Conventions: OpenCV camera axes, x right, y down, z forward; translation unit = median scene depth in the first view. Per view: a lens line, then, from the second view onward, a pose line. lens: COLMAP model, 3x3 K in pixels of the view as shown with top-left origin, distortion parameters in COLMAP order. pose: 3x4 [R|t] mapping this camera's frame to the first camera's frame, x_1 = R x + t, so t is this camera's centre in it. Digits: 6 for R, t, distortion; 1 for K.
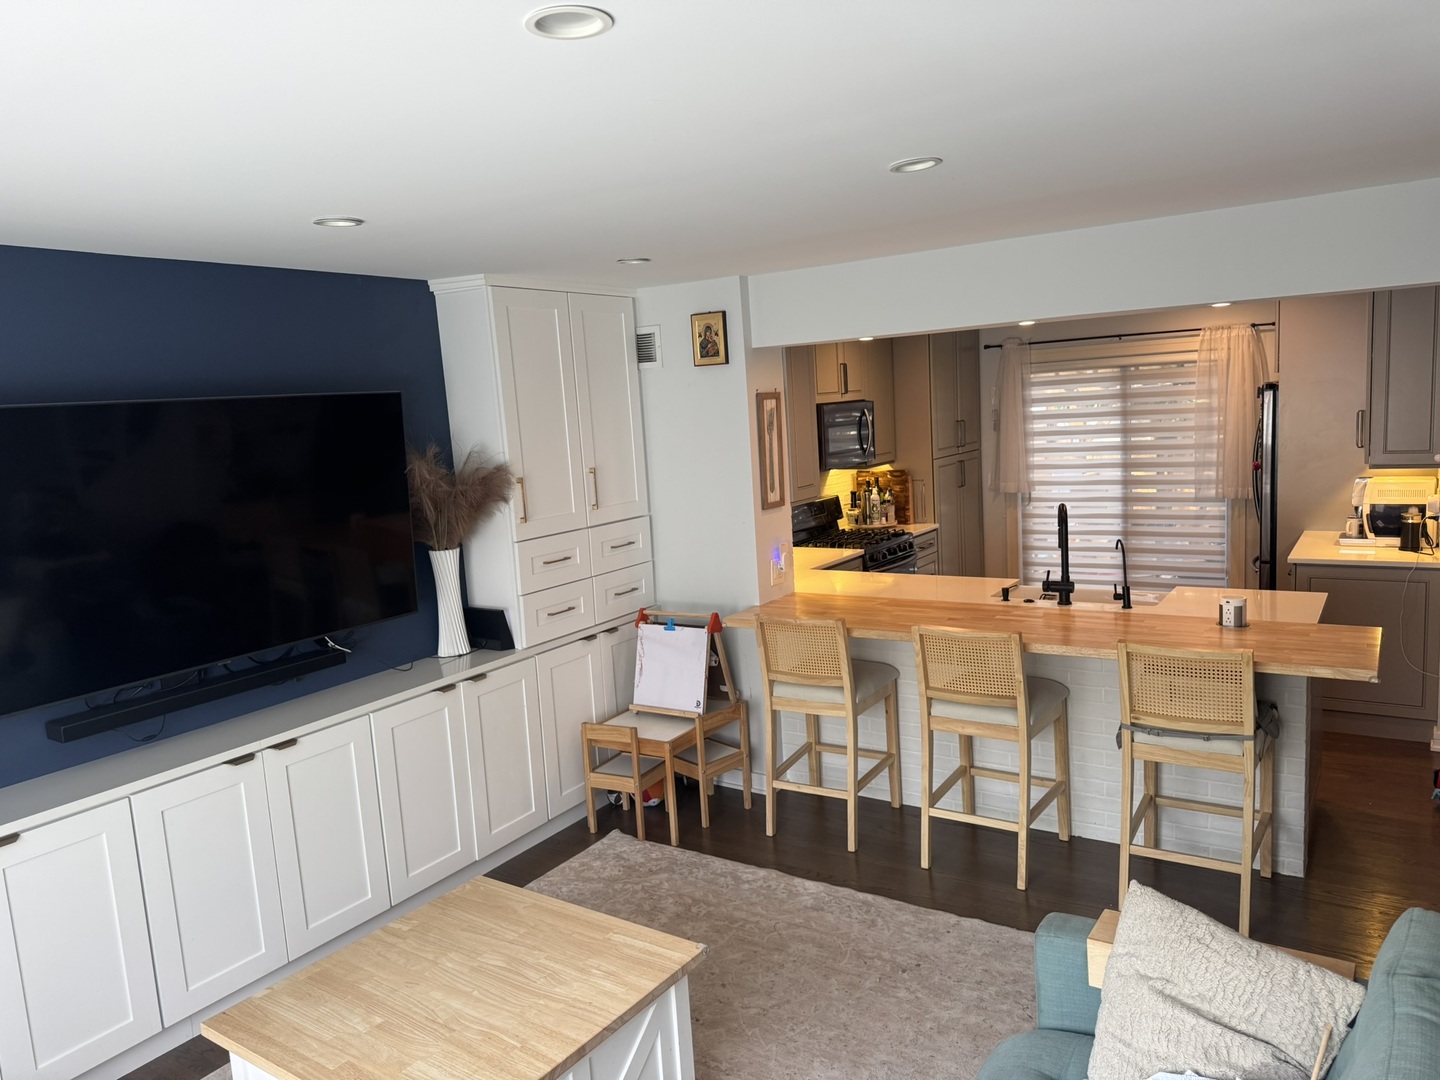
lens RADIAL K [[1026.7, 0, 729.0], [0, 1026.7, 532.2], [0, 0, 1]] dist [0.068351, -0.021226]
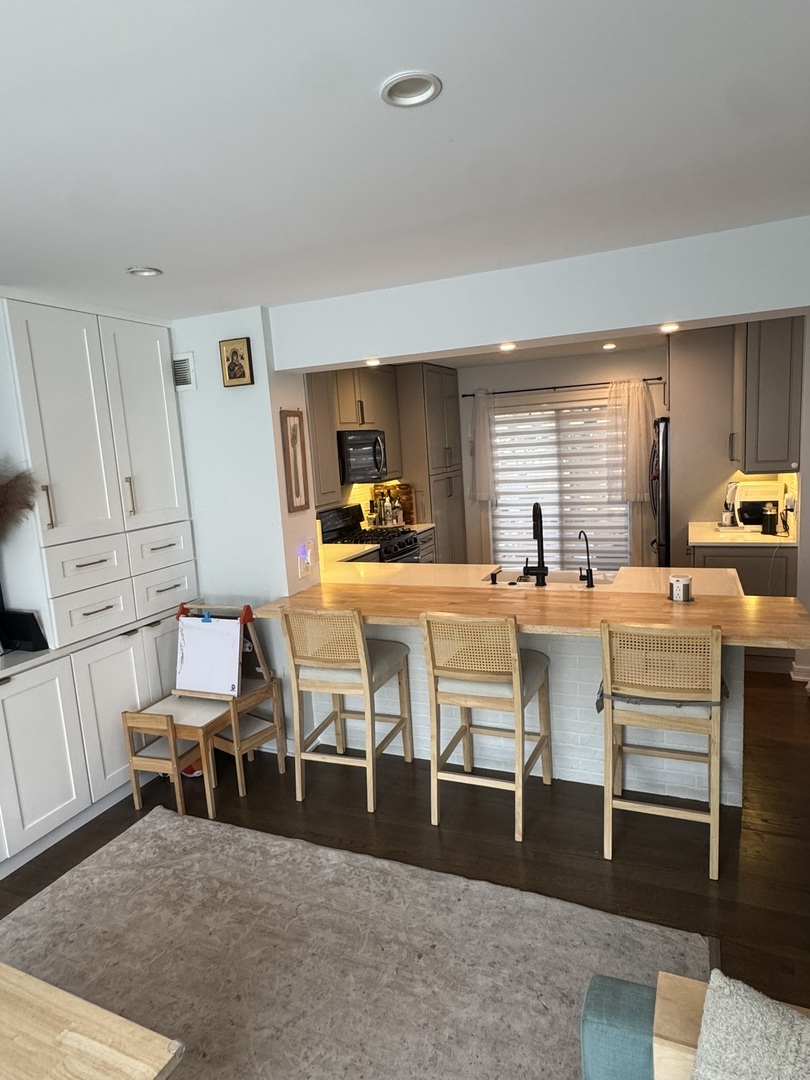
lens RADIAL K [[634.9, 0, 407.5], [0, 634.9, 539.5], [0, 0, 1]] dist [0.001811, 0.000103]
pose [[0.985800, -0.026704, 0.165789, 0.047121], [0.025029, 0.999612, 0.012187, 0.002711], [-0.166050, -0.007865, 0.986086, 0.289430]]
